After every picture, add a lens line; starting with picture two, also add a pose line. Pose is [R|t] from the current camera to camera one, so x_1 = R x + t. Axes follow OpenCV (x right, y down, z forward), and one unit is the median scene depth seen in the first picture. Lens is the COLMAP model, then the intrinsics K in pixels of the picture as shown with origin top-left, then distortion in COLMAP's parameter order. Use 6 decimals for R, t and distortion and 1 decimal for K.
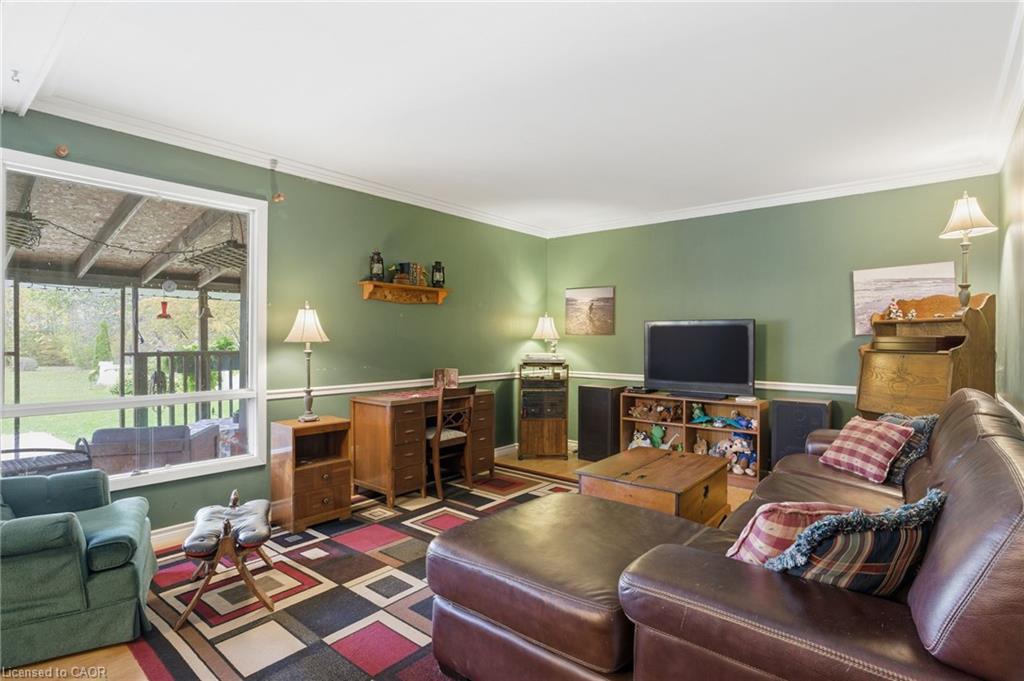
lens RADIAL K [[507.3, 0, 514.6], [0, 507.3, 342.0], [0, 0, 1]] dist [-0.016248, 0.006646]
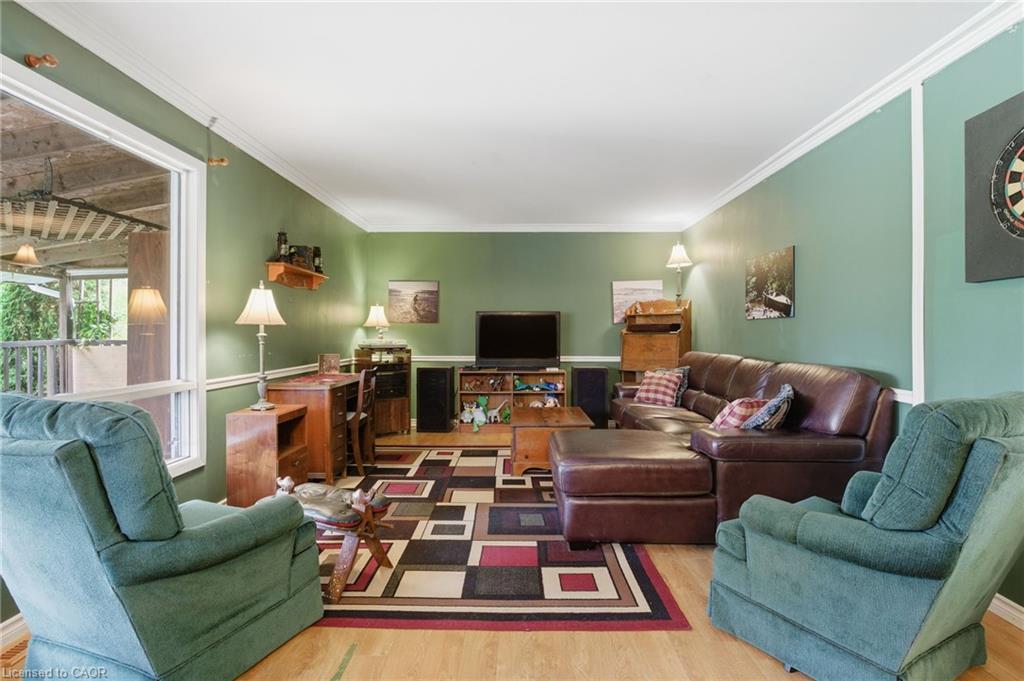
lens RADIAL K [[507.3, 0, 506.7], [0, 507.3, 335.5], [0, 0, 1]] dist [-0.016248, 0.006646]
pose [[0.778559, -0.006581, 0.627536, -0.549788], [0.007227, 0.999973, 0.001520, 0.018669], [-0.627529, 0.003352, 0.778586, -0.003640]]
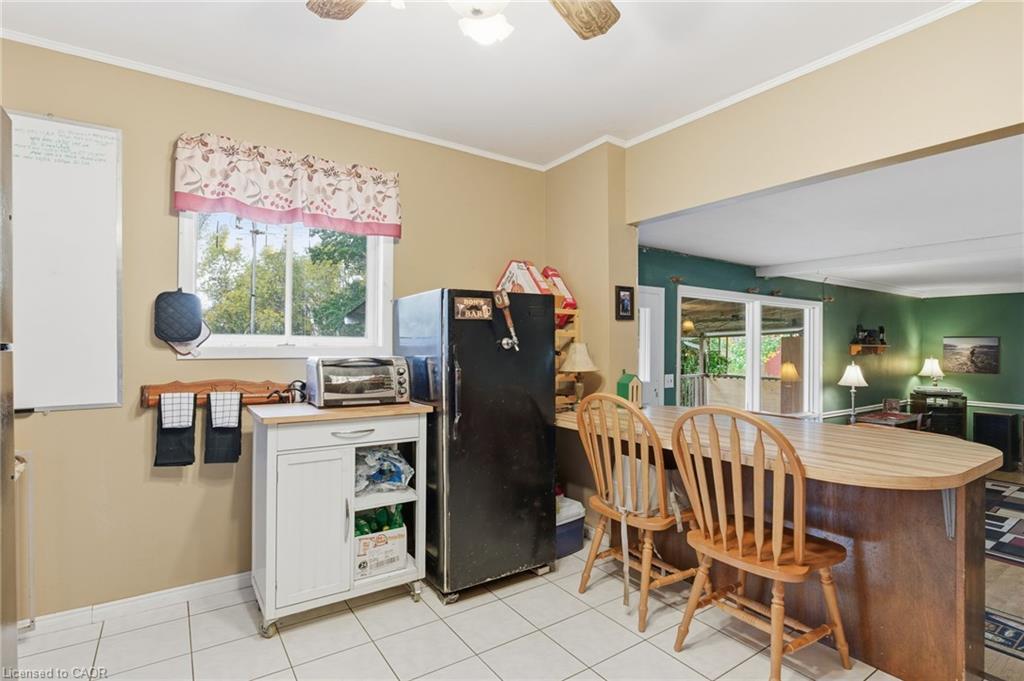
lens RADIAL K [[507.3, 0, 513.1], [0, 507.3, 342.6], [0, 0, 1]] dist [-0.016248, 0.006646]
pose [[0.965684, -0.002549, -0.259707, -0.915490], [-0.001497, 0.999881, -0.015381, -0.098532], [0.259715, 0.015242, 0.965565, -0.791365]]
